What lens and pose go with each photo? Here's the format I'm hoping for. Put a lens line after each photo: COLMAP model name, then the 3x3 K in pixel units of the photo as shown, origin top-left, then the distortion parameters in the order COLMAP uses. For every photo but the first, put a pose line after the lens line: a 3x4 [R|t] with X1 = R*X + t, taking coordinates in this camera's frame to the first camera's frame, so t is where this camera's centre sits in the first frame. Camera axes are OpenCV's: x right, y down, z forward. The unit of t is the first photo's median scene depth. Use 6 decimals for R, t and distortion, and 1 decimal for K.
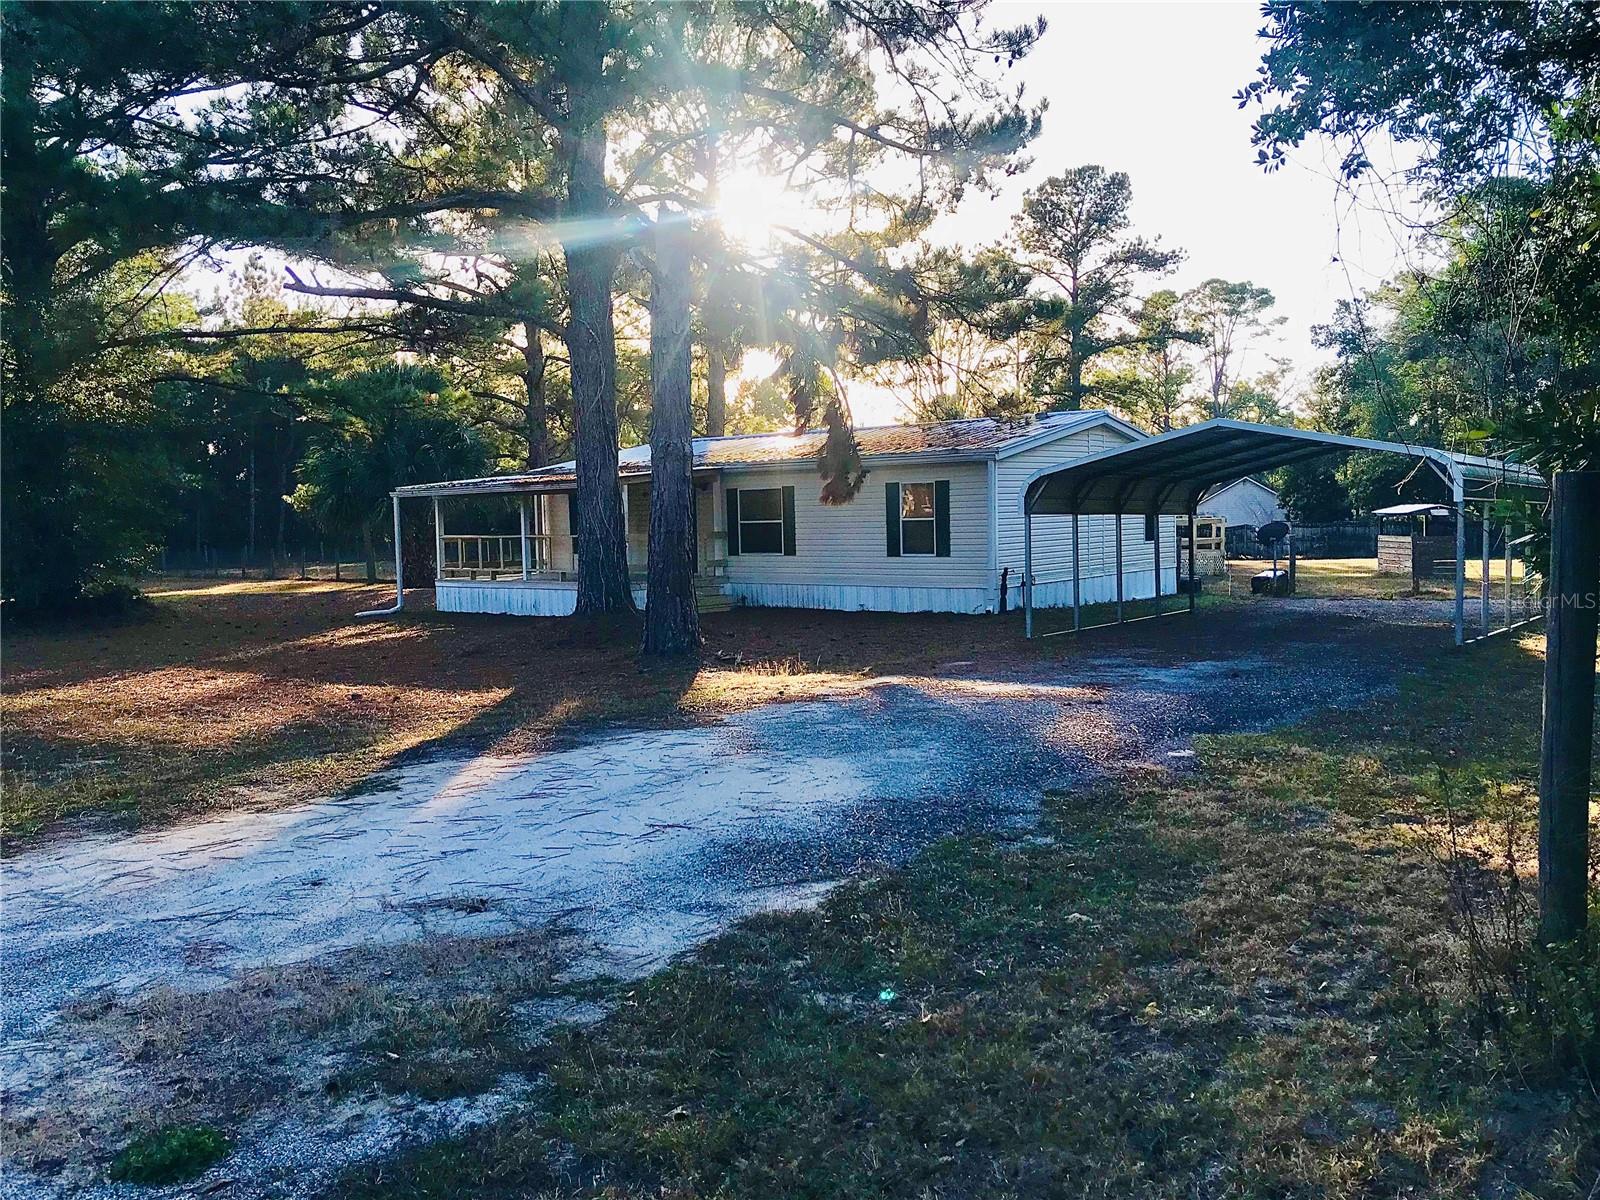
lens RADIAL K [[1316.6, 0, 800.0], [0, 1316.6, 600.0], [0, 0, 1]] dist [0.032692, -0.003816]
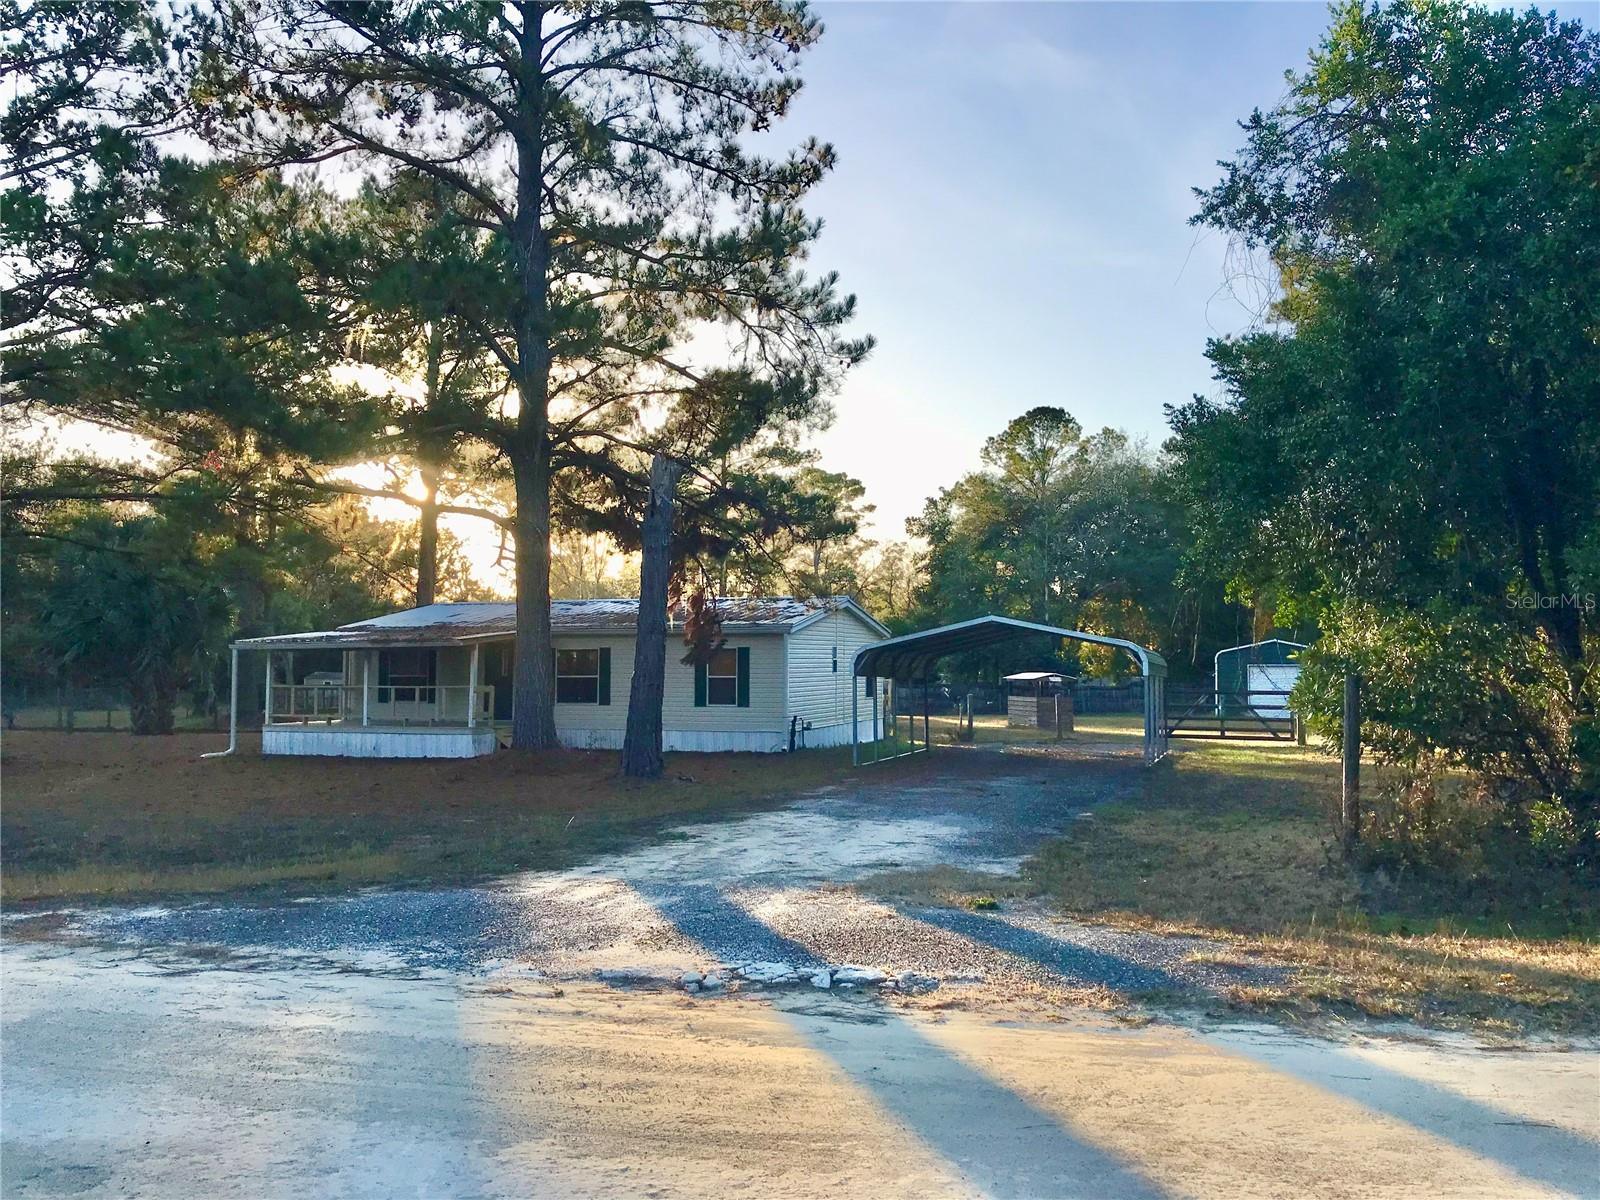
lens RADIAL K [[1316.6, 0, 800.0], [0, 1316.6, 600.0], [0, 0, 1]] dist [0.032692, -0.003816]
pose [[0.949695, 0.035277, 0.311183, -0.201884], [0.002353, 0.992804, -0.119728, 0.014213], [-0.313167, 0.114437, 0.942778, -0.191021]]
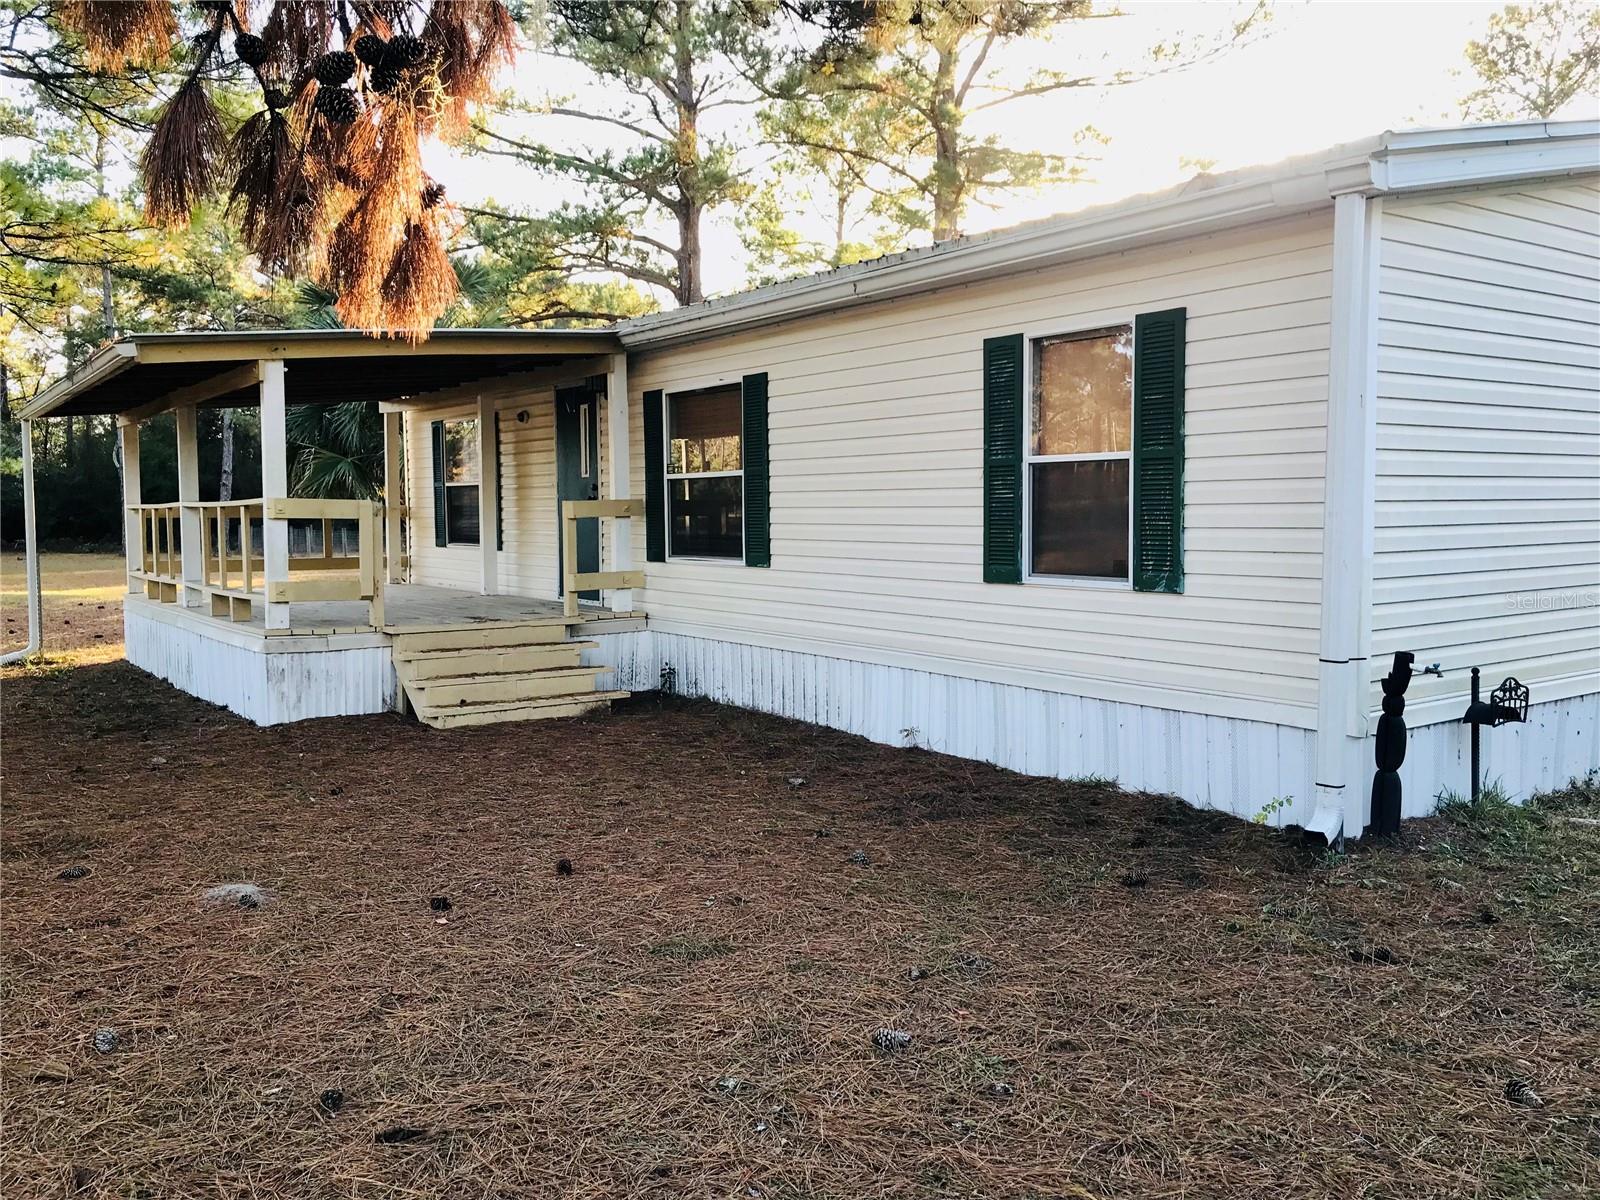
lens RADIAL K [[1316.6, 0, 800.0], [0, 1316.6, 600.0], [0, 0, 1]] dist [0.032692, -0.003816]
pose [[0.957581, 0.035548, -0.285962, 0.099464], [-0.034554, 0.999366, 0.008523, -0.026270], [0.286084, 0.001720, 0.958203, 0.613728]]
